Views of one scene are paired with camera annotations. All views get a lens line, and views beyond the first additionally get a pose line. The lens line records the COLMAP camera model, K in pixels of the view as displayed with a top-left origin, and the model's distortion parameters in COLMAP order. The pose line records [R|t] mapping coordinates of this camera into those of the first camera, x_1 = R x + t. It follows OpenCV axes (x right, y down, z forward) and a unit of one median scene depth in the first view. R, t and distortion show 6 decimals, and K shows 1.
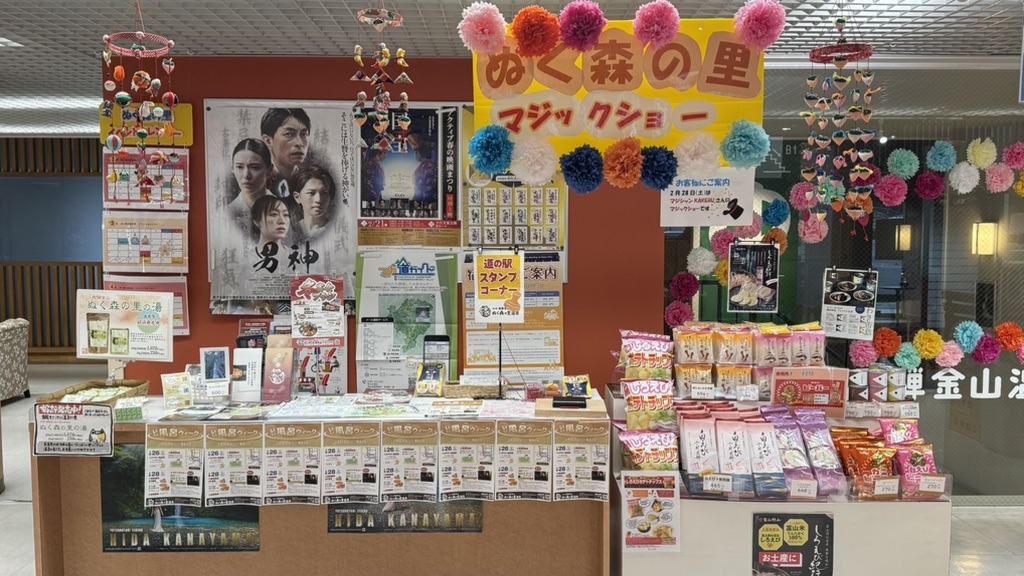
lens RADIAL K [[848.8, 0, 517.9], [0, 848.8, 288.1], [0, 0, 1]] dist [0.149274, -0.243884]
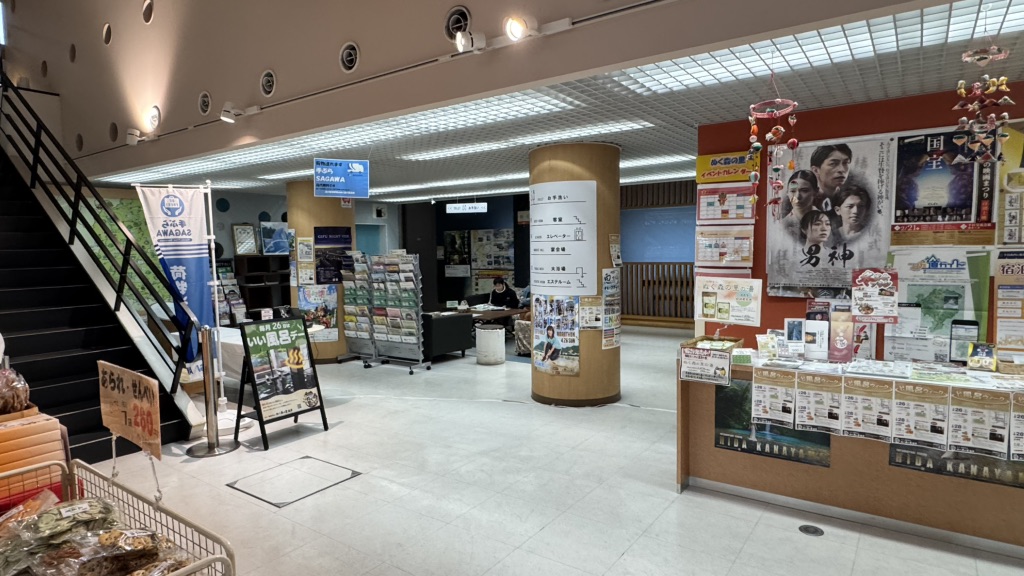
lens RADIAL K [[590.2, 0, 510.1], [0, 590.2, 288.4], [0, 0, 1]] dist [-0.001421, 0.002935]
pose [[0.804316, 0.025563, -0.593652, -0.146760], [-0.018645, 0.999668, 0.017786, 0.010511], [0.593909, -0.003237, 0.804526, -0.053074]]
